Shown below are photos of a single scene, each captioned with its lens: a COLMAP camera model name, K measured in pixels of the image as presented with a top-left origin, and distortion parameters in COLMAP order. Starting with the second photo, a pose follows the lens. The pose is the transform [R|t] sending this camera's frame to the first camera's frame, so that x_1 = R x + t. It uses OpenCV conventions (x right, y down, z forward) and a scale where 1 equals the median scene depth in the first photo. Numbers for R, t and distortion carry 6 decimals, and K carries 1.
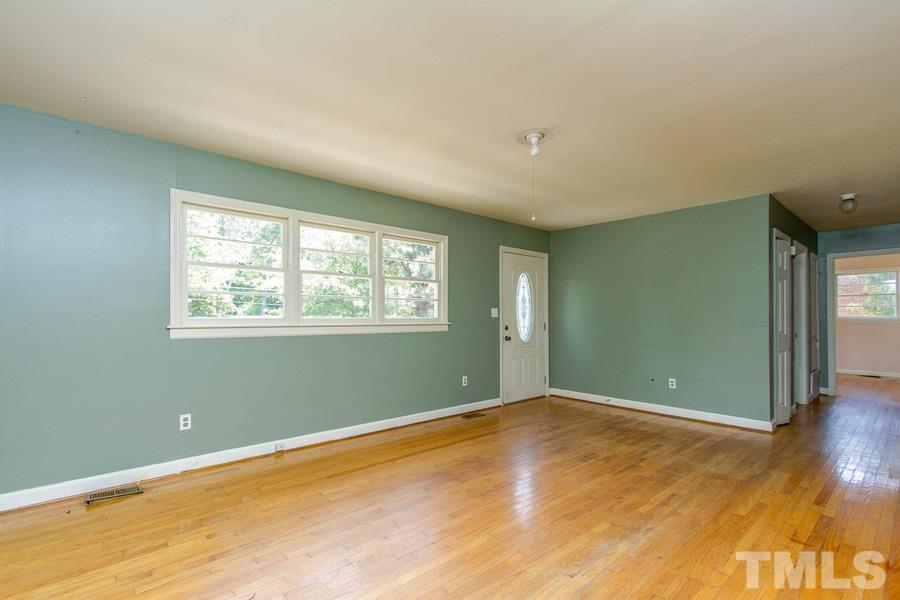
lens RADIAL K [[408.3, 0, 449.9], [0, 408.3, 310.0], [0, 0, 1]] dist [-0.002870, -0.000111]
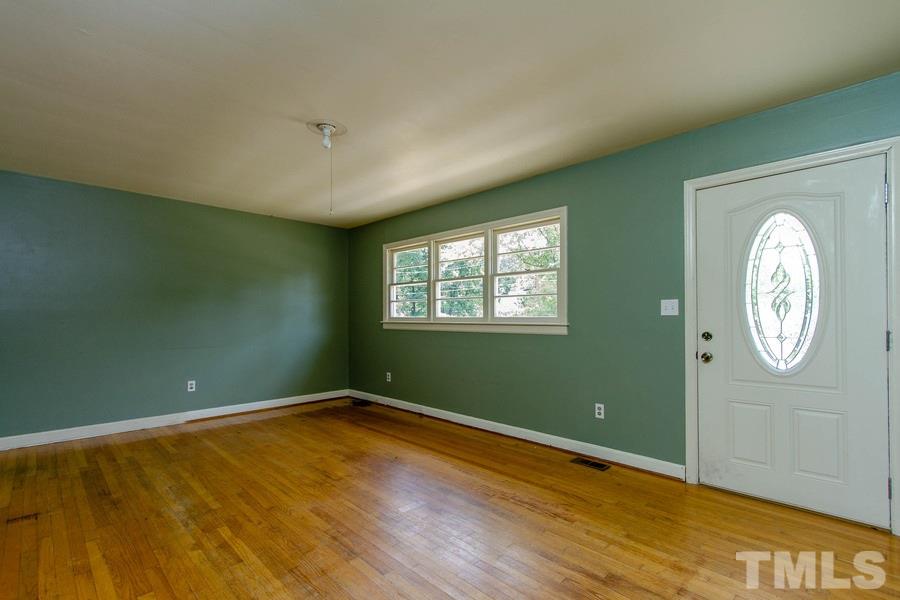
lens RADIAL K [[407.2, 0, 449.2], [0, 407.2, 317.6], [0, 0, 1]] dist [-0.001123, -0.000139]
pose [[0.065982, -0.009063, -0.997780, 0.711329], [0.007700, 0.999934, -0.008574, 0.025526], [0.997791, -0.007118, 0.066048, 0.738443]]
